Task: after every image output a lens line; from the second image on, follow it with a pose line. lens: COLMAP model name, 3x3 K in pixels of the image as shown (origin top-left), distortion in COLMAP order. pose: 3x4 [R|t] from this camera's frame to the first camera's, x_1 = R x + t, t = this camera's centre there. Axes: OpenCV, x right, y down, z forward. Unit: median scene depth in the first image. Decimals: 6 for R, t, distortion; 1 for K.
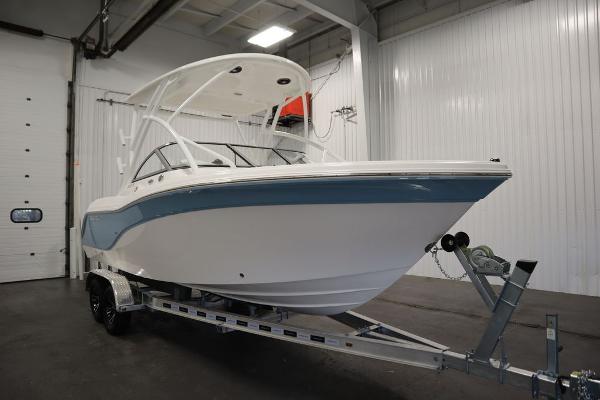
lens RADIAL K [[421.1, 0, 298.4], [0, 421.1, 201.9], [0, 0, 1]] dist [-0.095780, 0.048284]
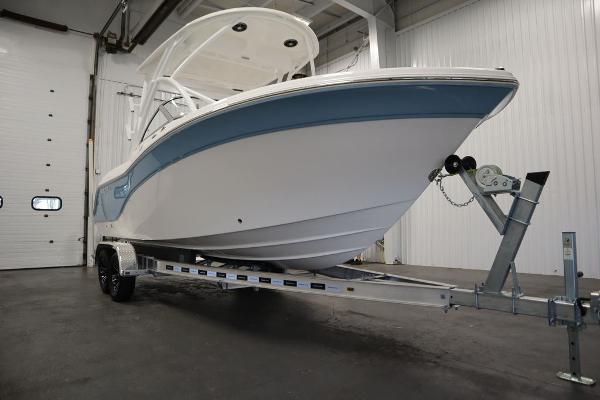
lens RADIAL K [[421.1, 0, 298.4], [0, 421.1, 201.9], [0, 0, 1]] dist [-0.095780, 0.048284]
pose [[0.998096, -0.001808, -0.061660, 0.031628], [-0.000687, 0.999183, -0.040421, 0.093008], [0.061682, 0.040386, 0.997278, 0.024704]]
